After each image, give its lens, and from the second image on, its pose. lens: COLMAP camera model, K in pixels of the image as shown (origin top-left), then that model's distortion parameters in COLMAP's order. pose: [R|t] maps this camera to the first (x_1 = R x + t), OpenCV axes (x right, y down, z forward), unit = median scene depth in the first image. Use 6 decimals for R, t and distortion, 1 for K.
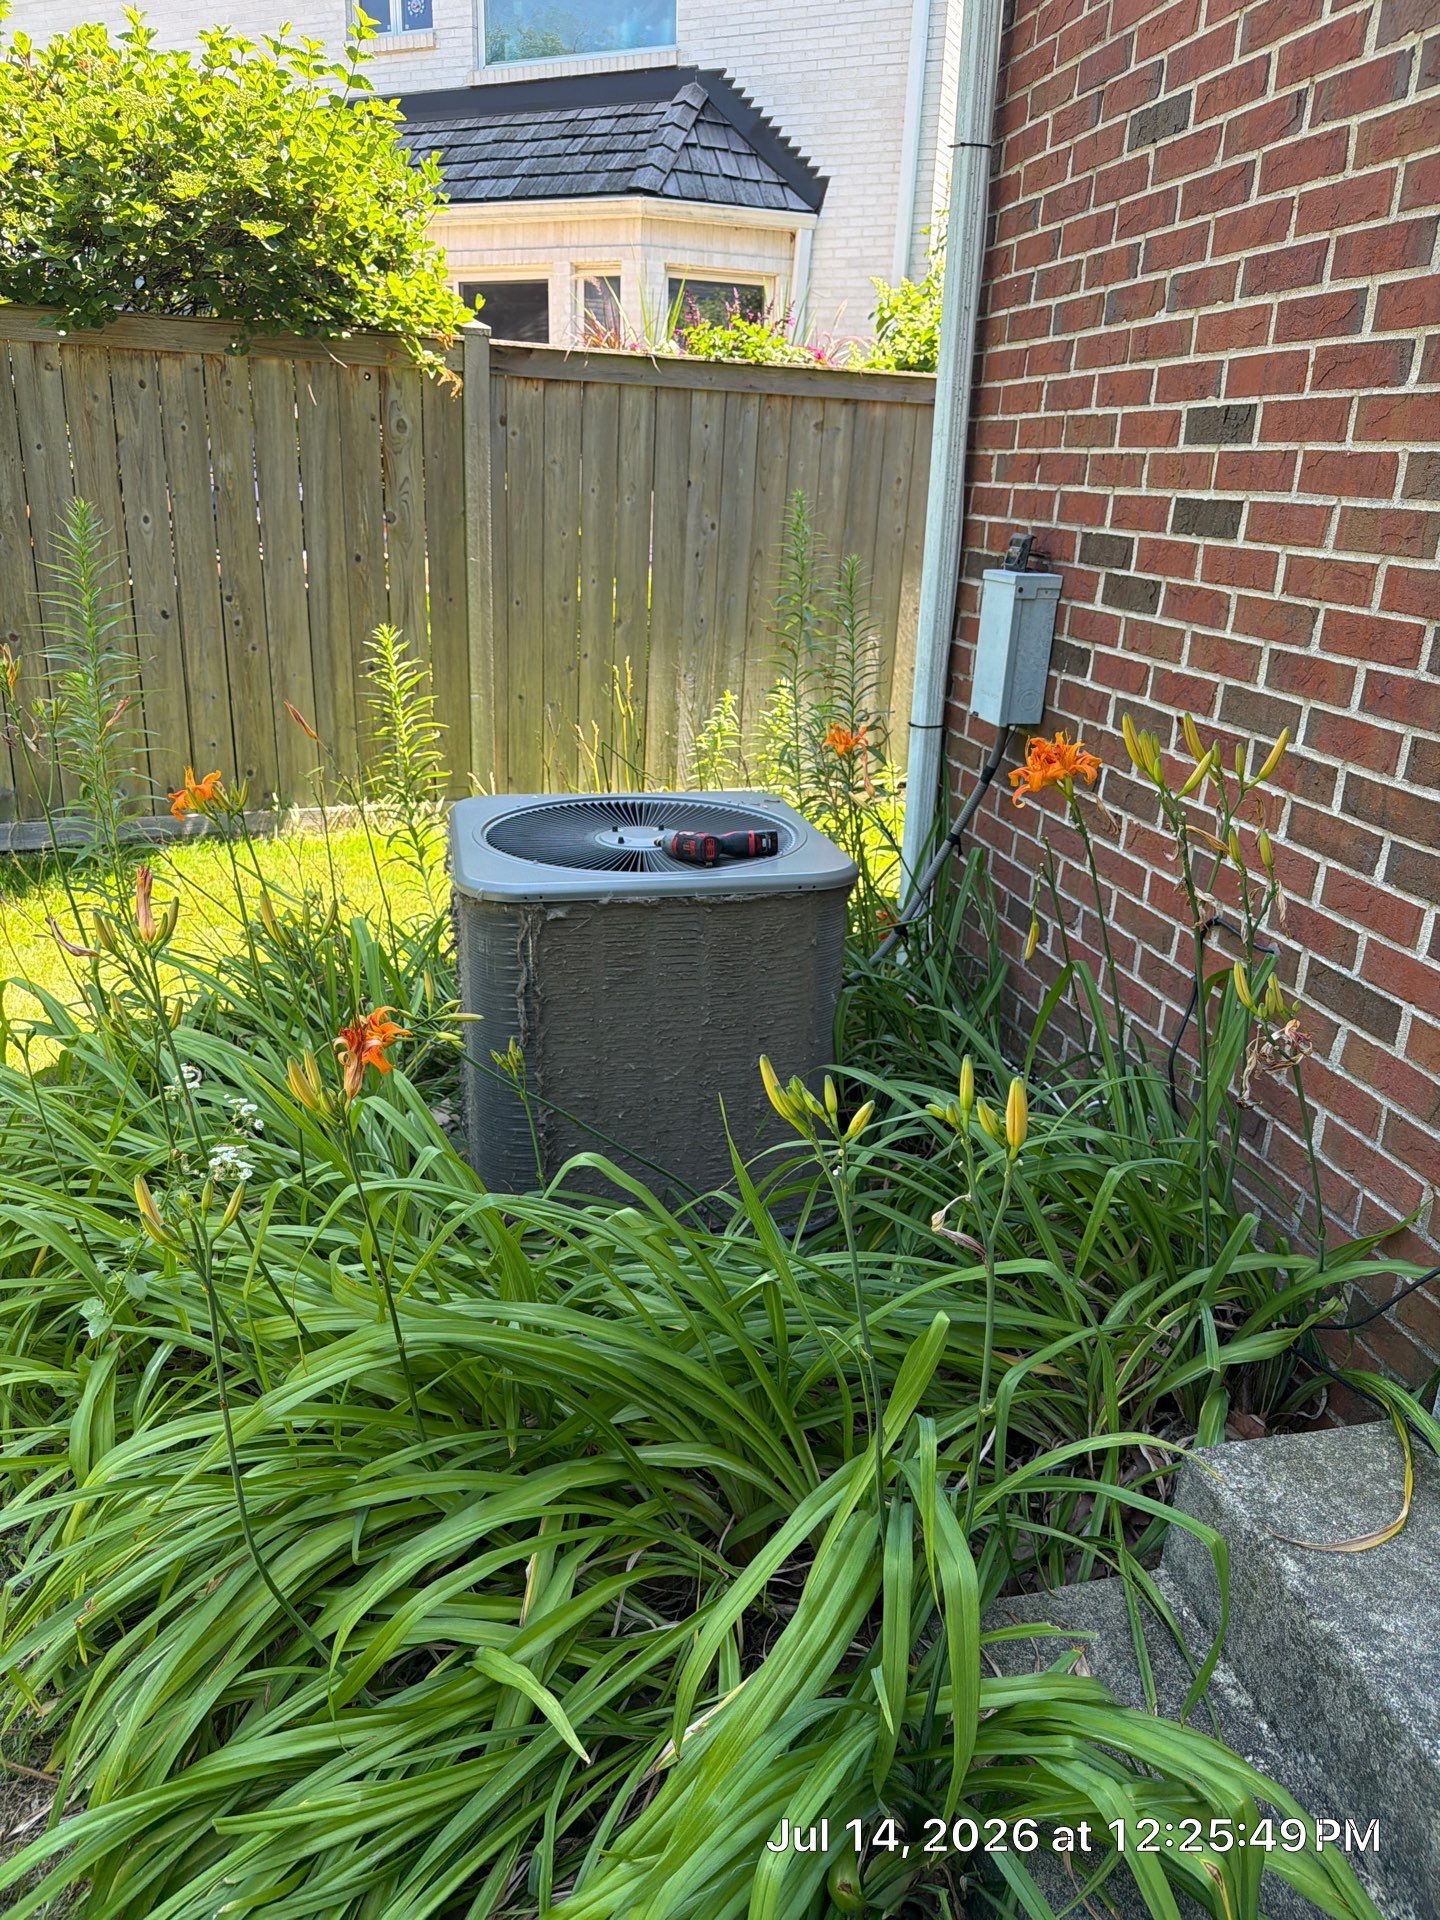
lens RADIAL K [[1399.8, 0, 532.9], [0, 1399.8, 958.0], [0, 0, 1]] dist [-0.001769, -0.000353]
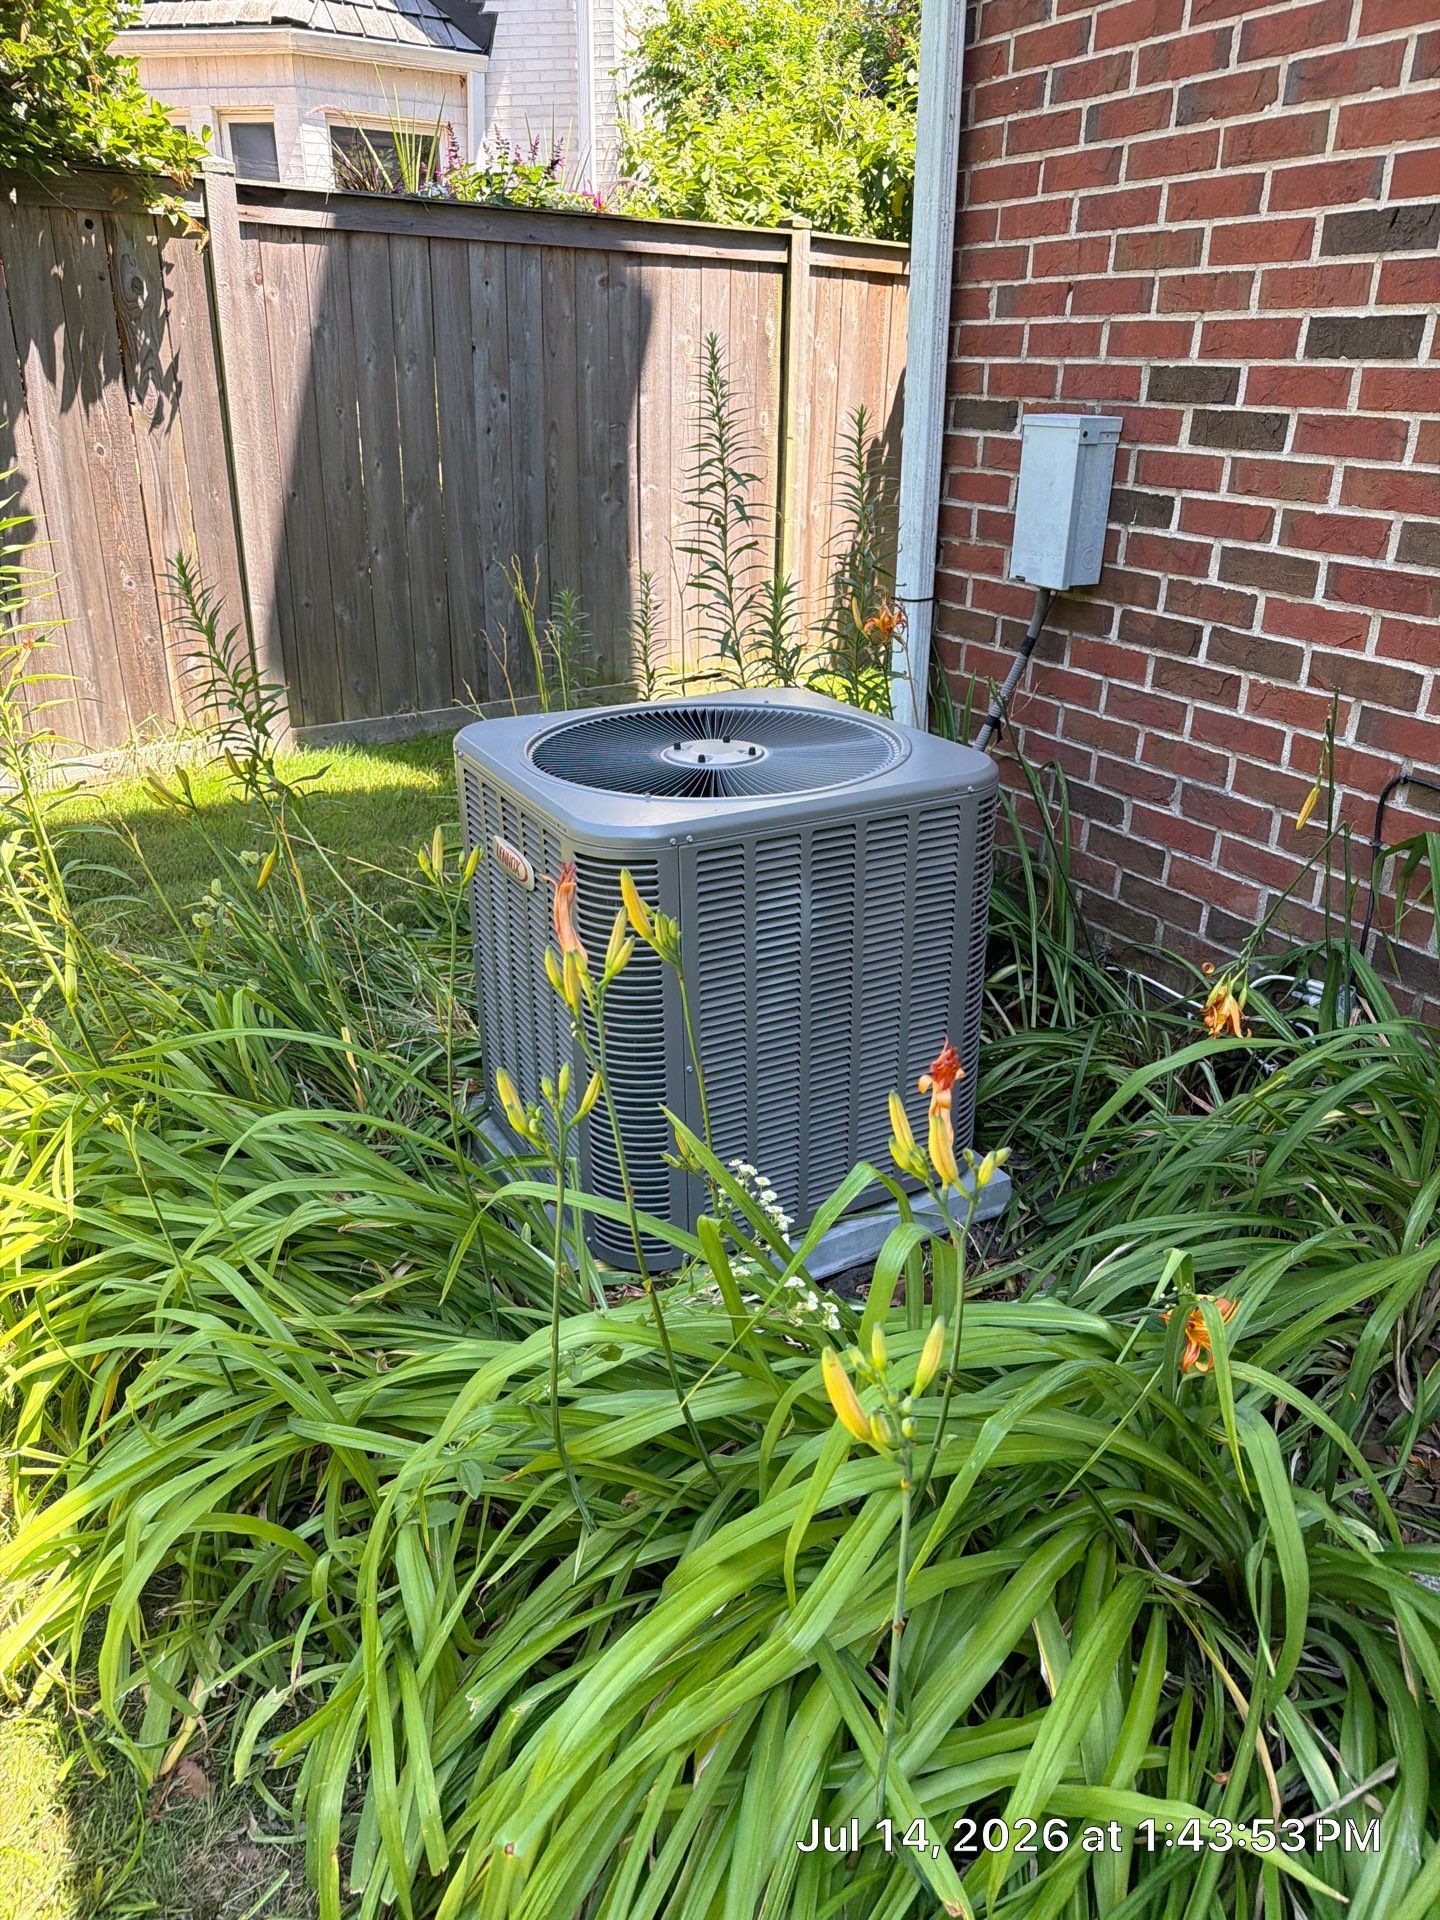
lens RADIAL K [[1399.8, 0, 532.9], [0, 1399.8, 958.0], [0, 0, 1]] dist [-0.001769, -0.000353]
pose [[0.950264, -0.142937, 0.276708, -0.295549], [0.124117, 0.988666, 0.084468, -0.051558], [-0.285645, -0.045923, 0.957234, 0.229804]]
